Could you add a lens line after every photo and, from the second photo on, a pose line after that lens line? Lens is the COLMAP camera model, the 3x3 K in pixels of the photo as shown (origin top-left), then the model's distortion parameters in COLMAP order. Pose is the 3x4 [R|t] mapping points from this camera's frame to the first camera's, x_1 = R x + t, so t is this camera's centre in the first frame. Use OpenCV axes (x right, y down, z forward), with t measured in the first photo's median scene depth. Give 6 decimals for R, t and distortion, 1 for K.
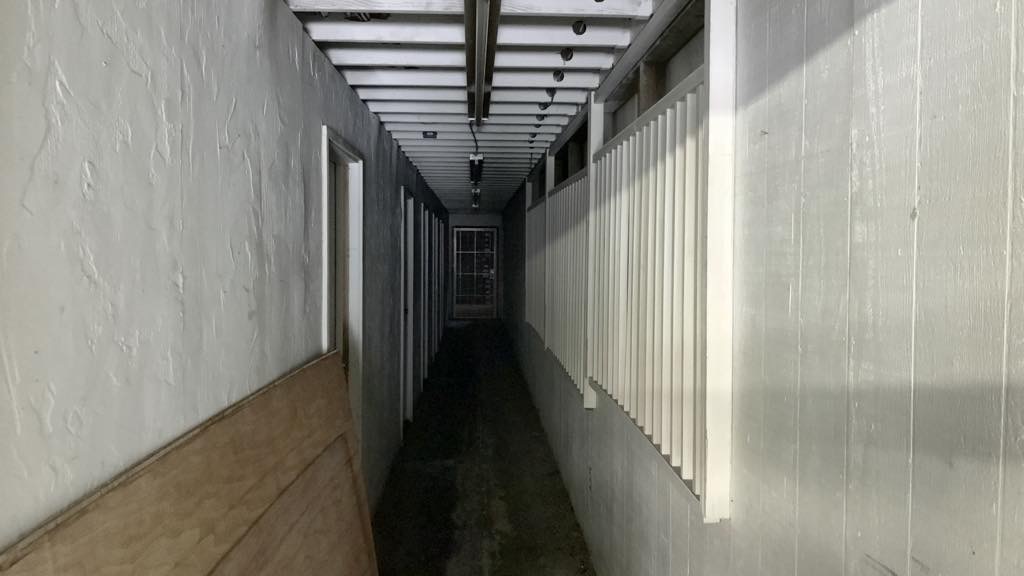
lens RADIAL K [[844.4, 0, 511.4], [0, 844.4, 287.4], [0, 0, 1]] dist [0.019798, 0.008309]
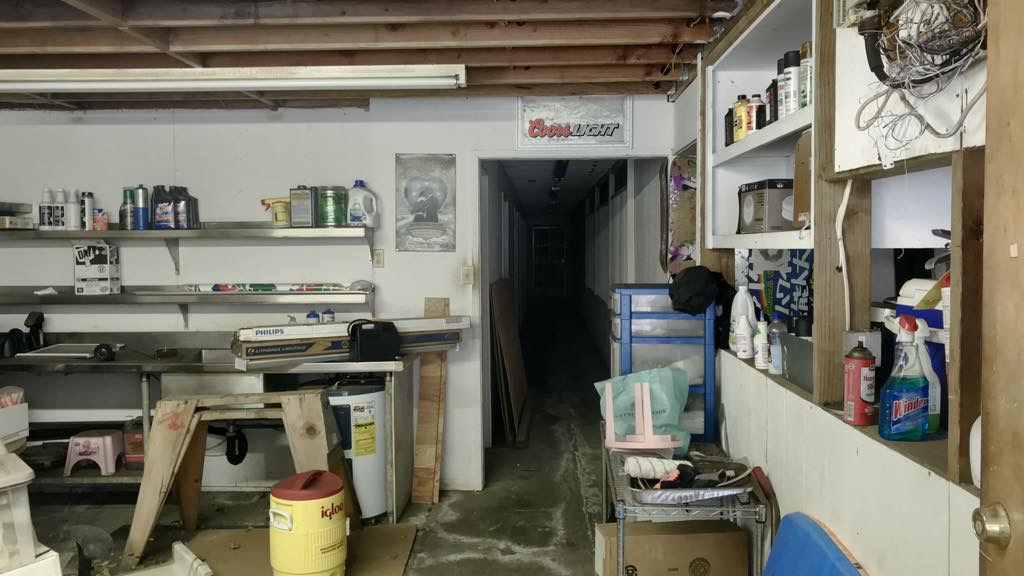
lens RADIAL K [[844.4, 0, 511.8], [0, 844.4, 286.3], [0, 0, 1]] dist [0.019798, 0.008309]
pose [[0.996729, -0.007342, -0.080482, 0.005979], [0.007511, 0.999970, 0.001801, 0.035402], [0.080467, -0.002399, 0.996754, -0.577184]]
